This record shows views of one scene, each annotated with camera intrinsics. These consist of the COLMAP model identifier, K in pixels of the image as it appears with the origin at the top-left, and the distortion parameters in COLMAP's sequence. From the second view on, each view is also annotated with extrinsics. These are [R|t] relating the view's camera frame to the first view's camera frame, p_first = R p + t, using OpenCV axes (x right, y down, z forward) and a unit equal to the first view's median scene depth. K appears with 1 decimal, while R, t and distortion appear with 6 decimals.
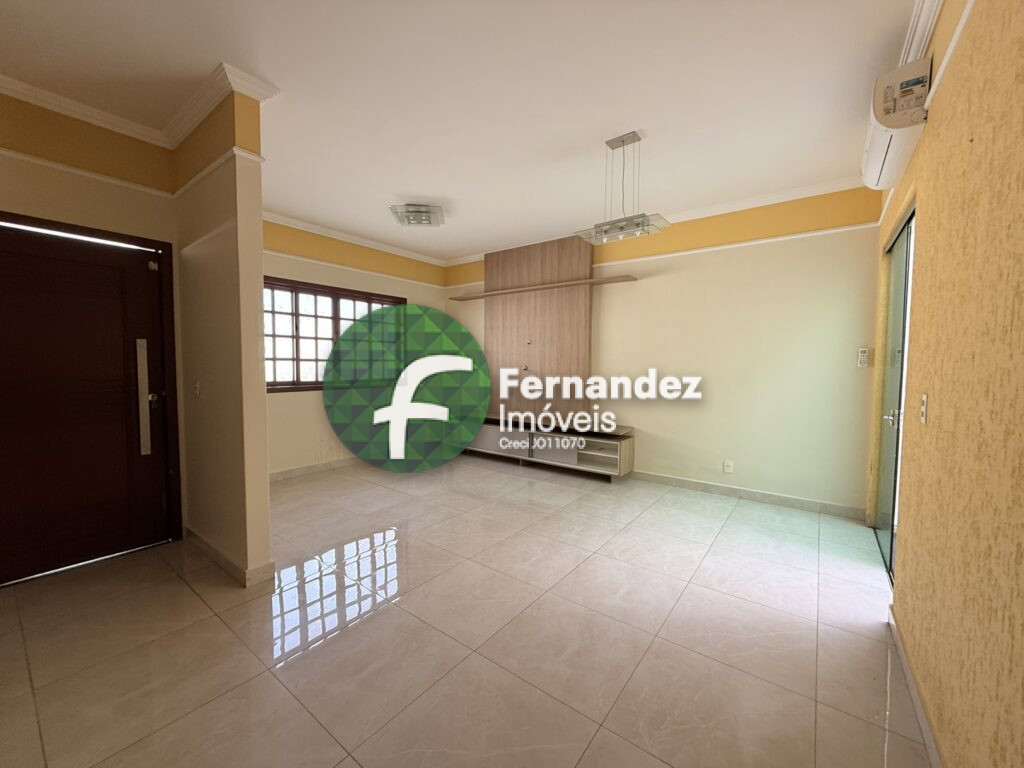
lens RADIAL K [[406.6, 0, 510.3], [0, 406.6, 383.3], [0, 0, 1]] dist [0.000088, 0.000106]
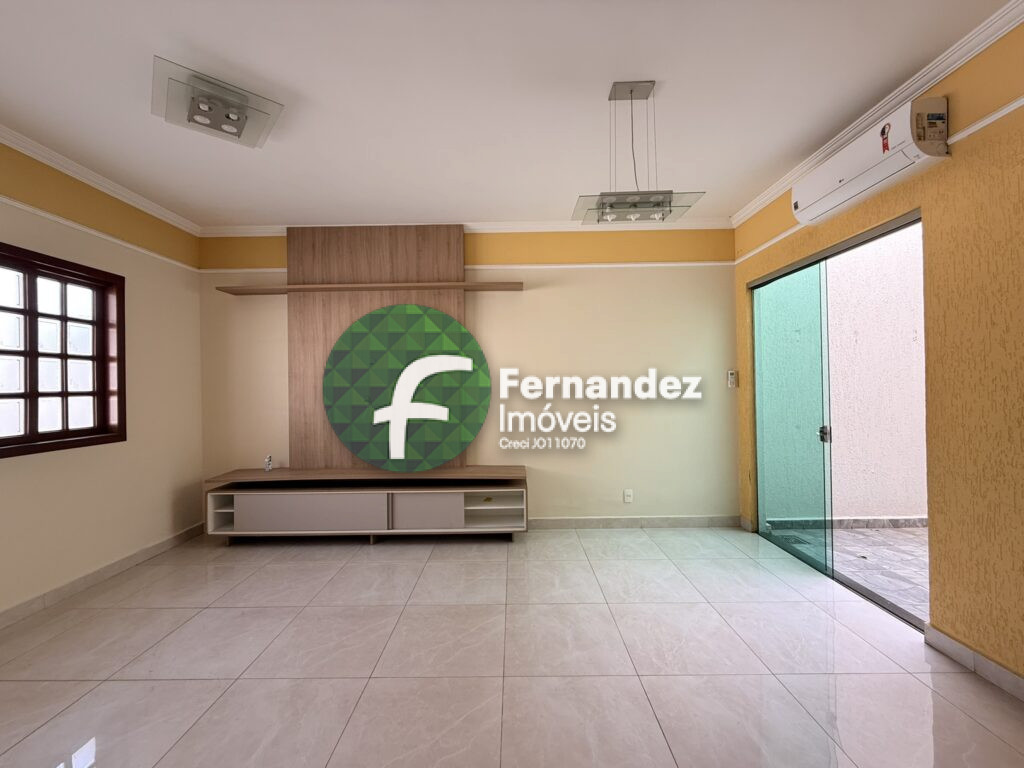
lens RADIAL K [[406.6, 0, 510.3], [0, 406.6, 383.3], [0, 0, 1]] dist [0.000088, 0.000106]
pose [[0.800484, -0.012319, 0.599227, -0.226065], [0.050048, 0.997671, -0.046346, -0.023840], [-0.597261, 0.067090, 0.799236, 0.365698]]
